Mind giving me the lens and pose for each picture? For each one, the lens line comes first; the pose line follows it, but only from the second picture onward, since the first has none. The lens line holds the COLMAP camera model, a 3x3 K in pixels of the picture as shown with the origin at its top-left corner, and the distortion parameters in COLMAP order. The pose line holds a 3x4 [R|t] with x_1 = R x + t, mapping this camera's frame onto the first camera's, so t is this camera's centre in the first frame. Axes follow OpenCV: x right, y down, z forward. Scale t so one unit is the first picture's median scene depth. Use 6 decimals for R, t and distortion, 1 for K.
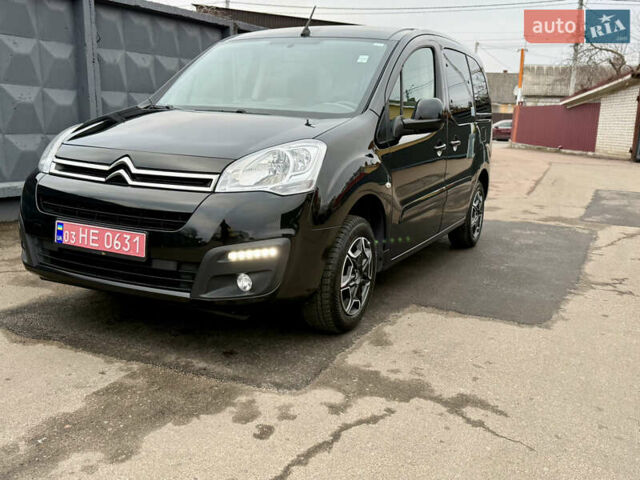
lens RADIAL K [[632.5, 0, 318.8], [0, 632.5, 242.0], [0, 0, 1]] dist [0.153723, -0.302149]
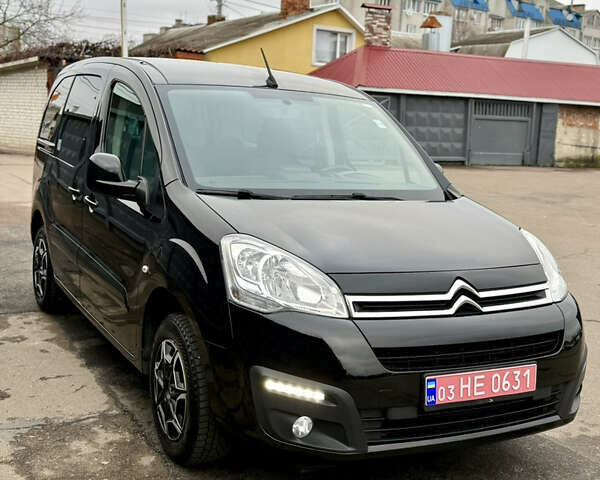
lens RADIAL K [[788.8, 0, 300.0], [0, 788.8, 240.0], [0, 0, 1]] dist [0.187699, -0.402710]
pose [[0.580763, -0.133197, 0.803102, -1.234119], [0.128279, 0.989172, 0.071293, -0.281948], [-0.803902, 0.061616, 0.591561, 0.549988]]
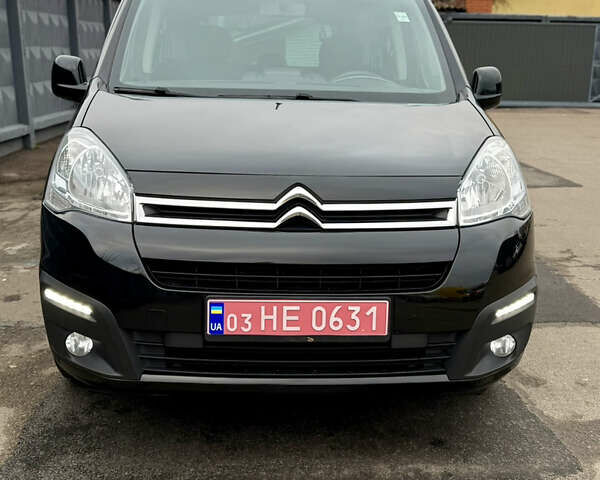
lens RADIAL K [[788.8, 0, 300.0], [0, 788.8, 240.0], [0, 0, 1]] dist [0.187699, -0.402710]
pose [[0.868919, -0.128806, 0.477901, -0.688032], [0.108419, 0.991628, 0.070140, -0.134487], [-0.482934, -0.009132, 0.875609, 0.290136]]
